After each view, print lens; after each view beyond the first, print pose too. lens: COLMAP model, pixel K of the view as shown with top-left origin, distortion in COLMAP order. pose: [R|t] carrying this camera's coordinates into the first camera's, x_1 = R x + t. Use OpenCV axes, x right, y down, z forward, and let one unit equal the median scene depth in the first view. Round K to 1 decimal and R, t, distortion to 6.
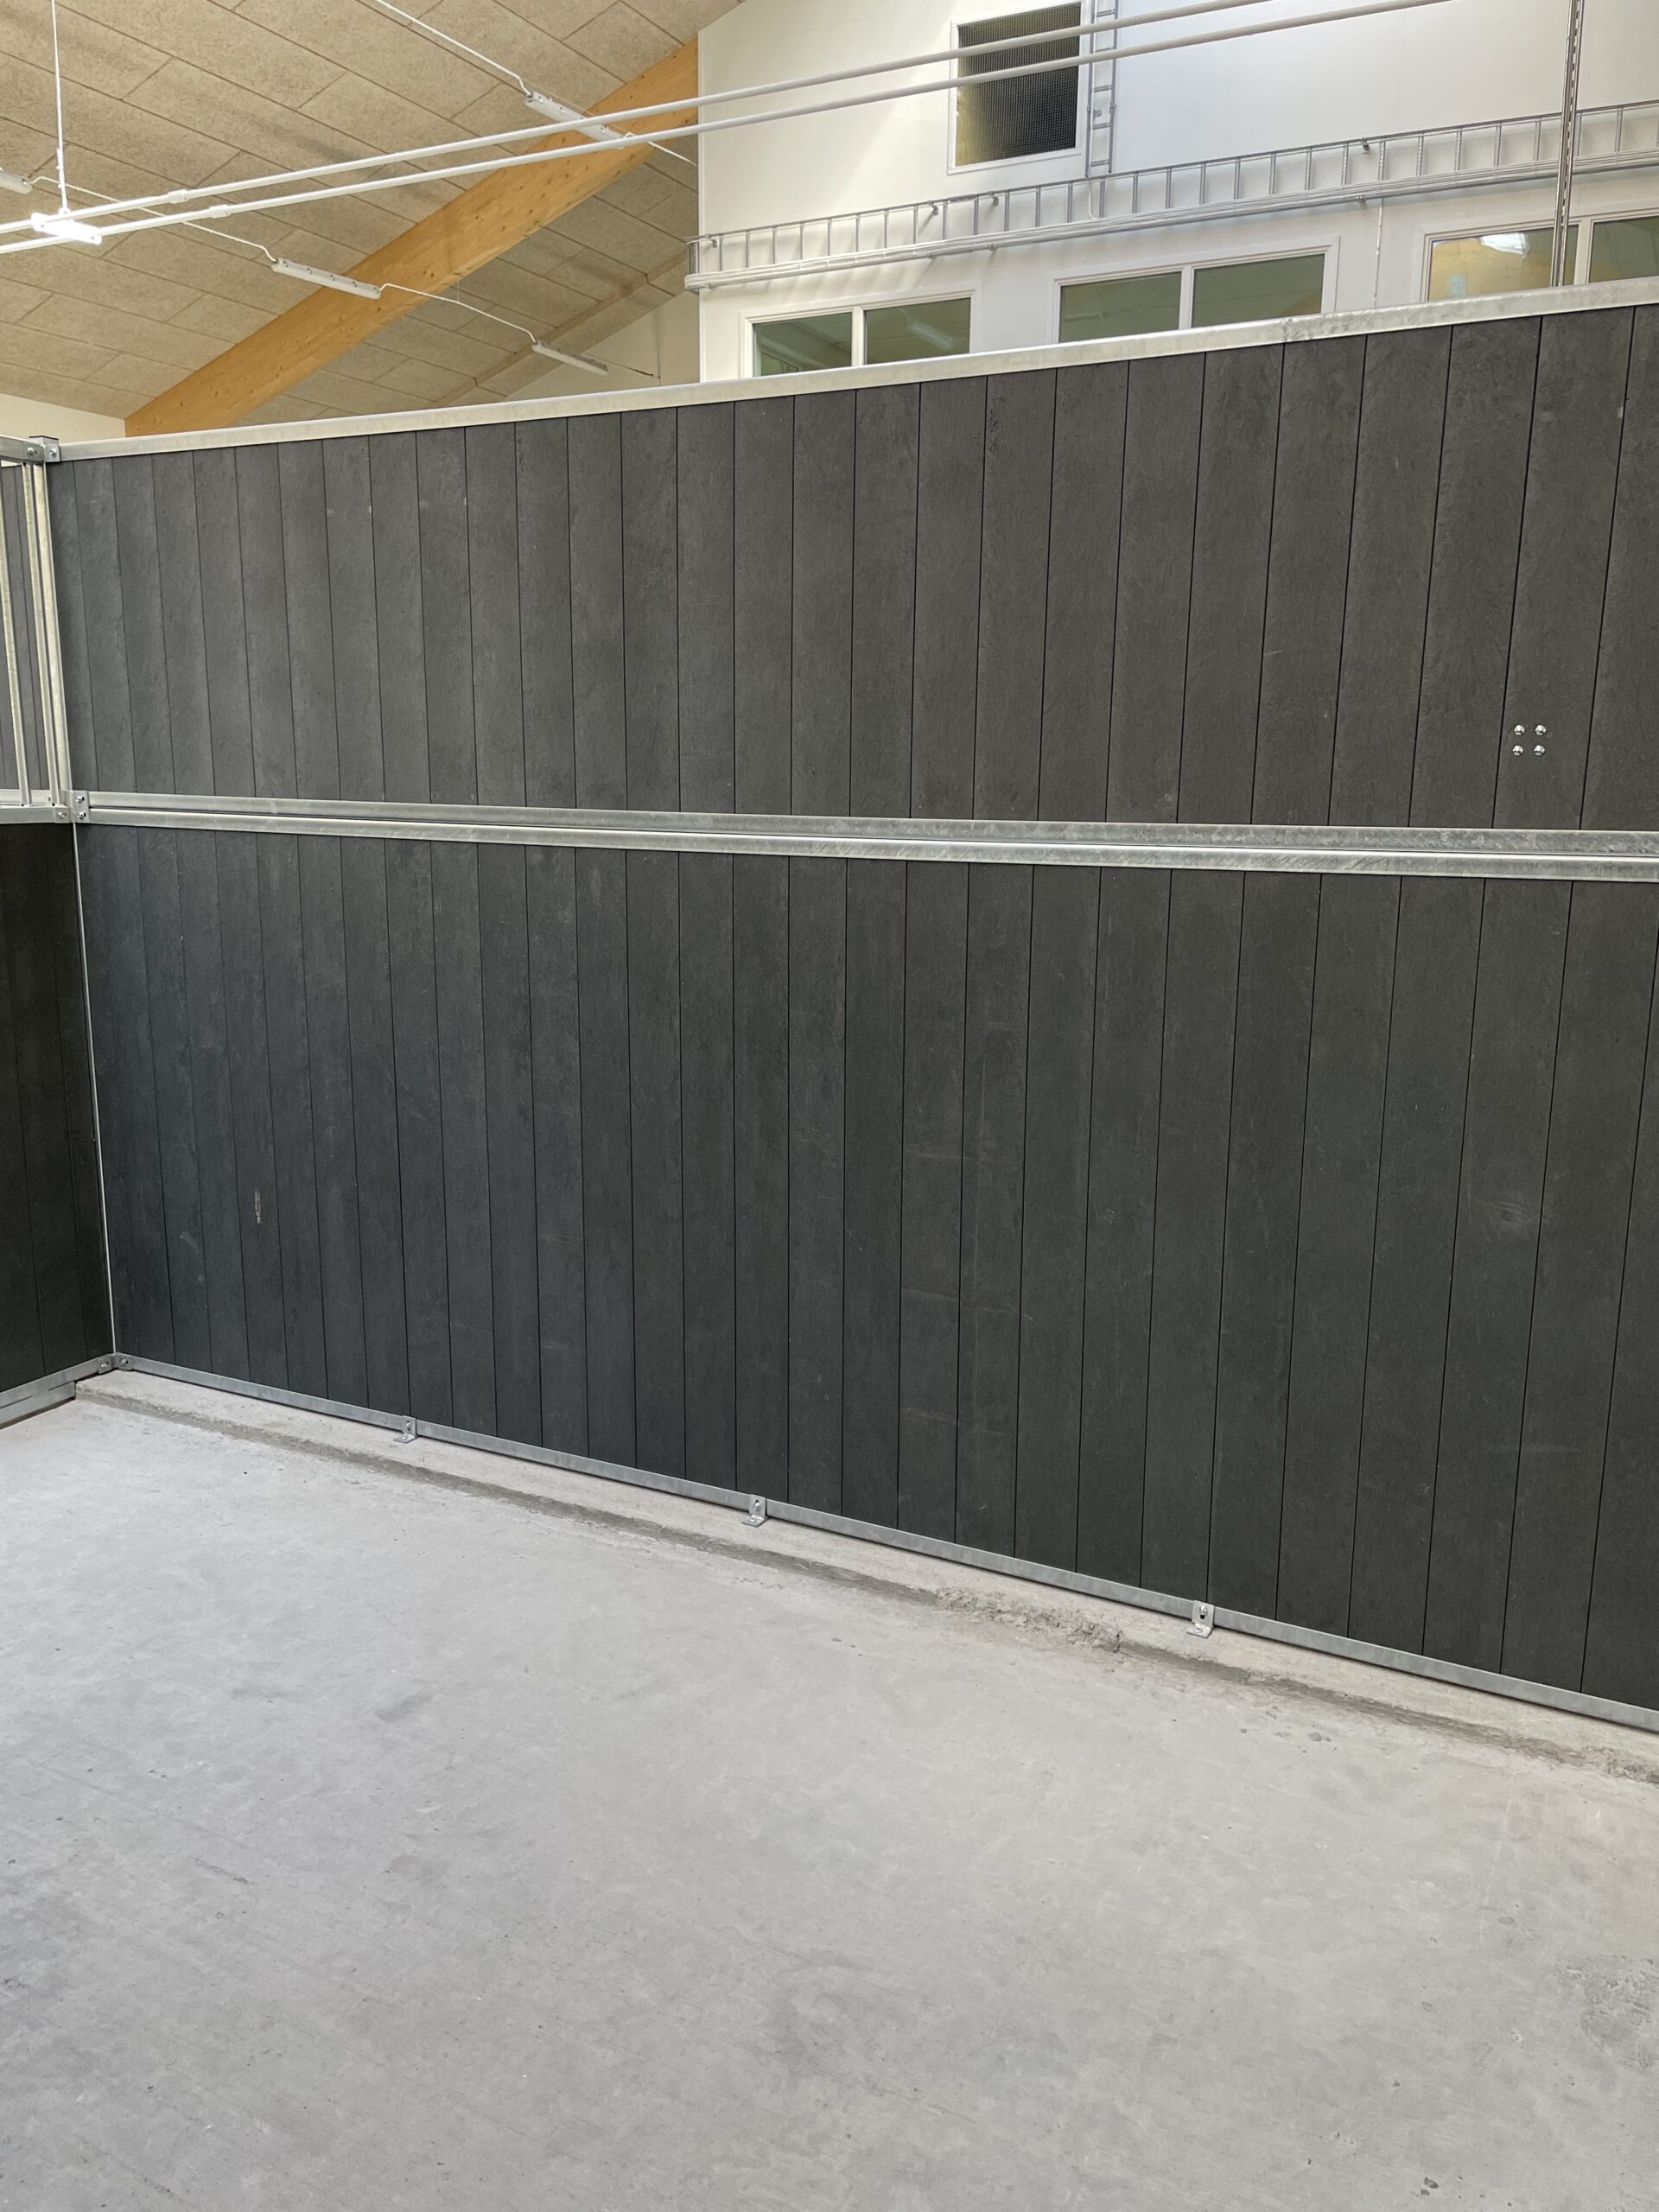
lens RADIAL K [[1697.4, 0, 825.1], [0, 1697.4, 1098.1], [0, 0, 1]] dist [0.017014, -0.003731]
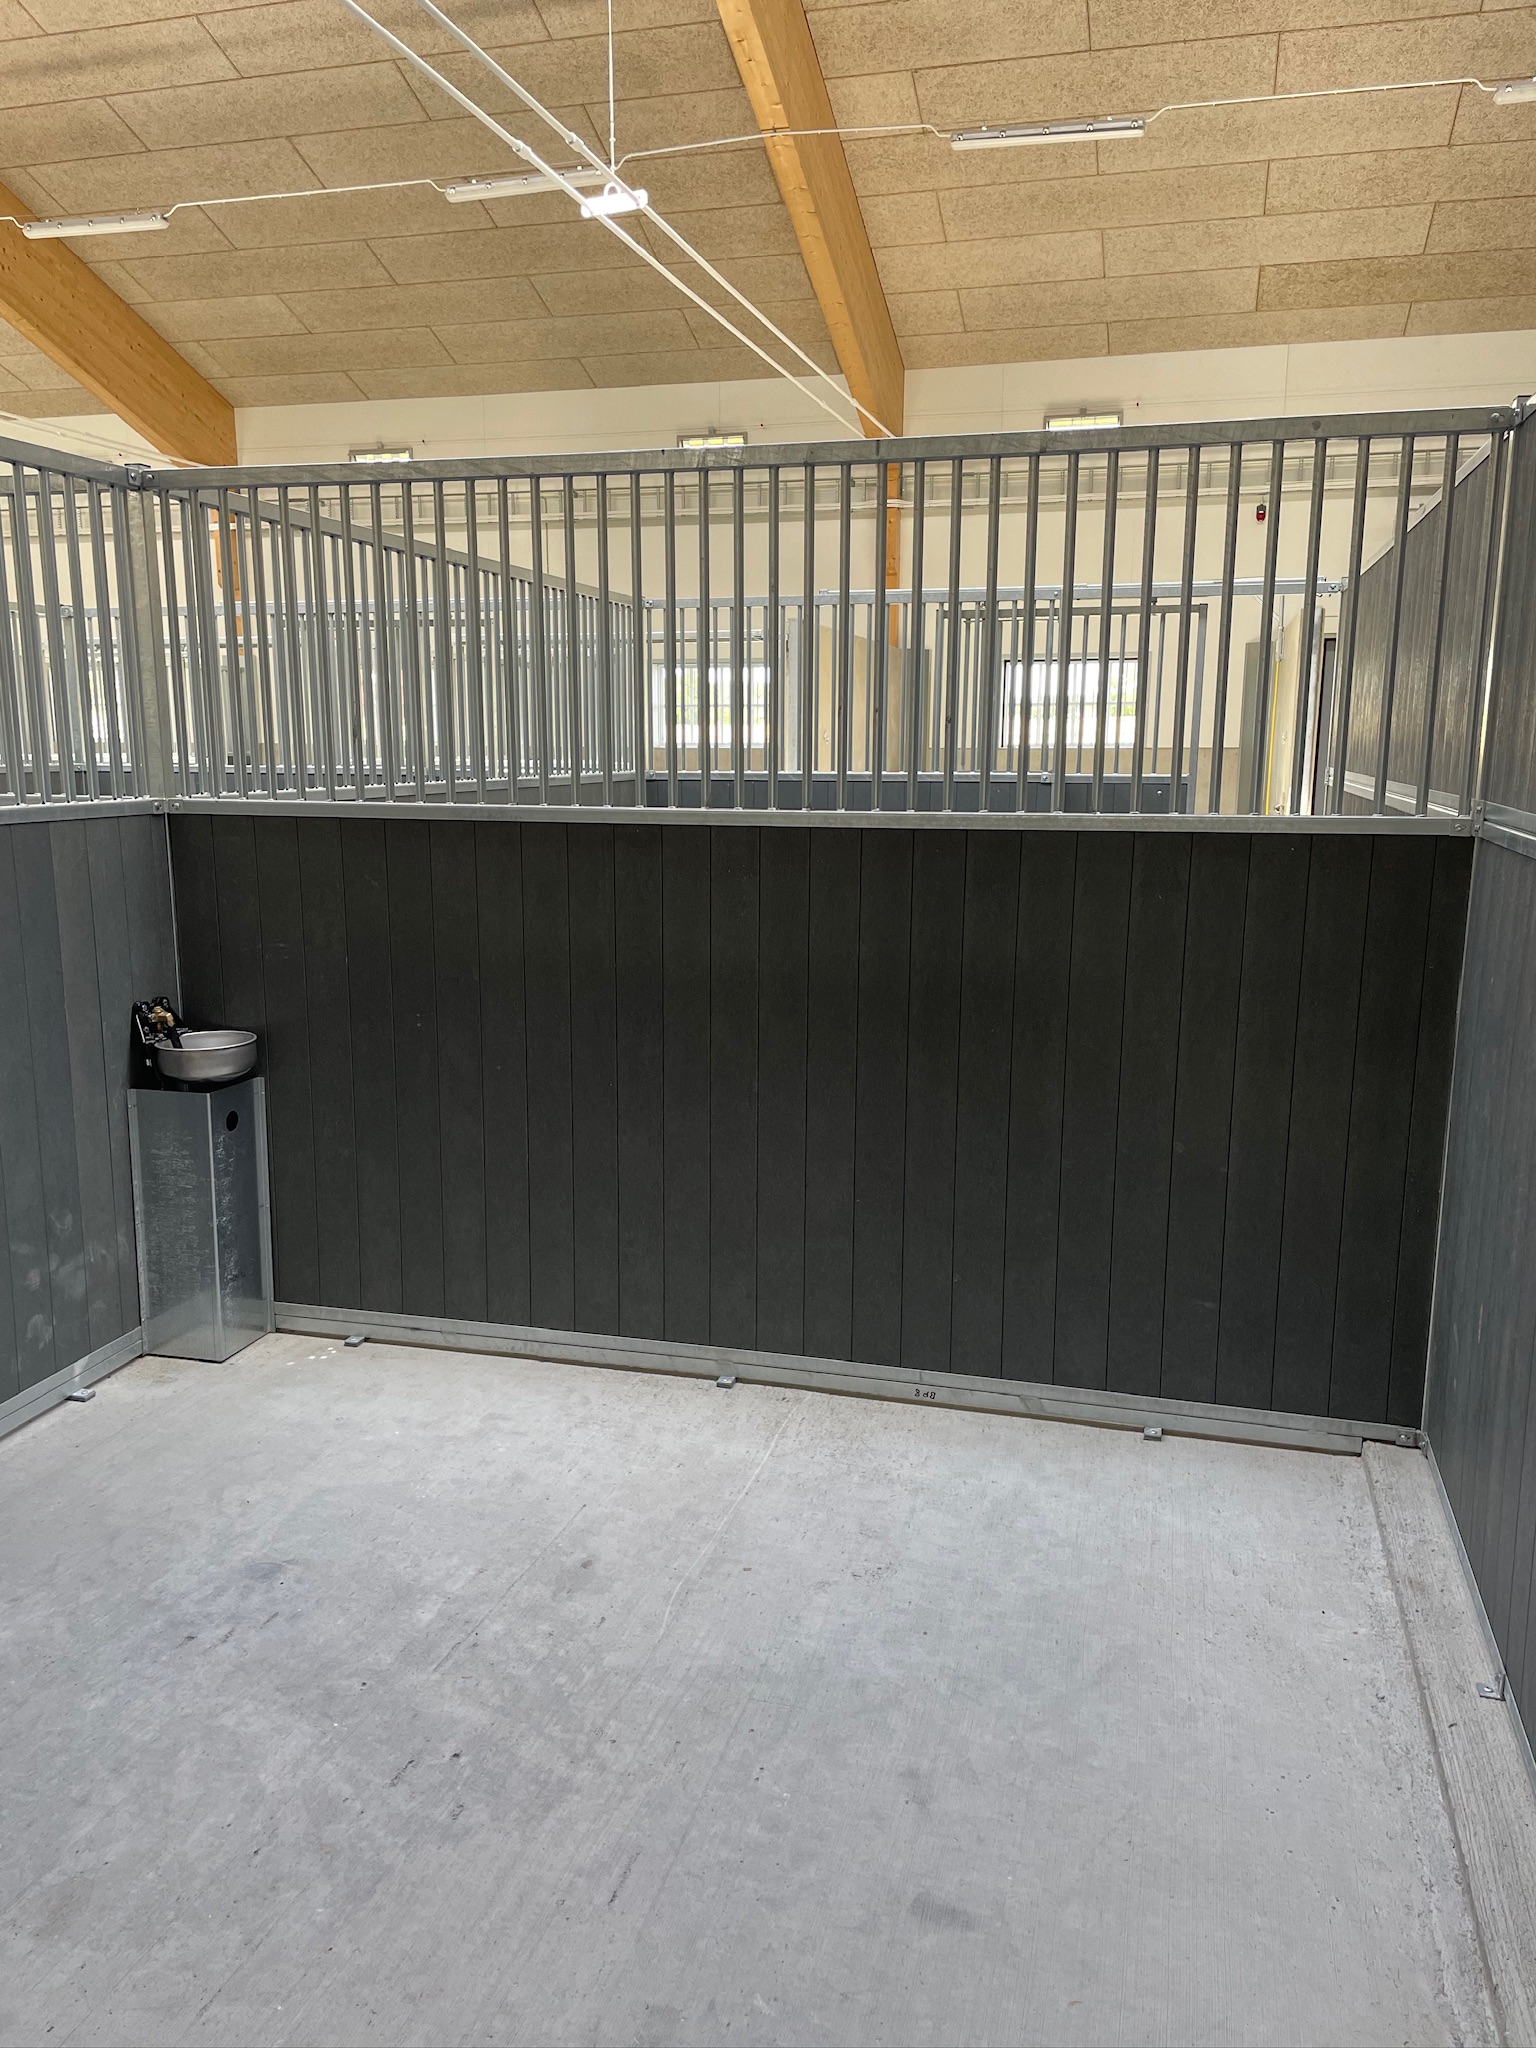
lens RADIAL K [[1571.5, 0, 764.2], [0, 1571.5, 1038.9], [0, 0, 1]] dist [0.017014, -0.003731]
pose [[0.205866, 0.179669, -0.961945, 0.381360], [-0.198259, 0.970273, 0.138795, -0.135172], [0.958286, 0.162141, 0.235367, 0.656354]]
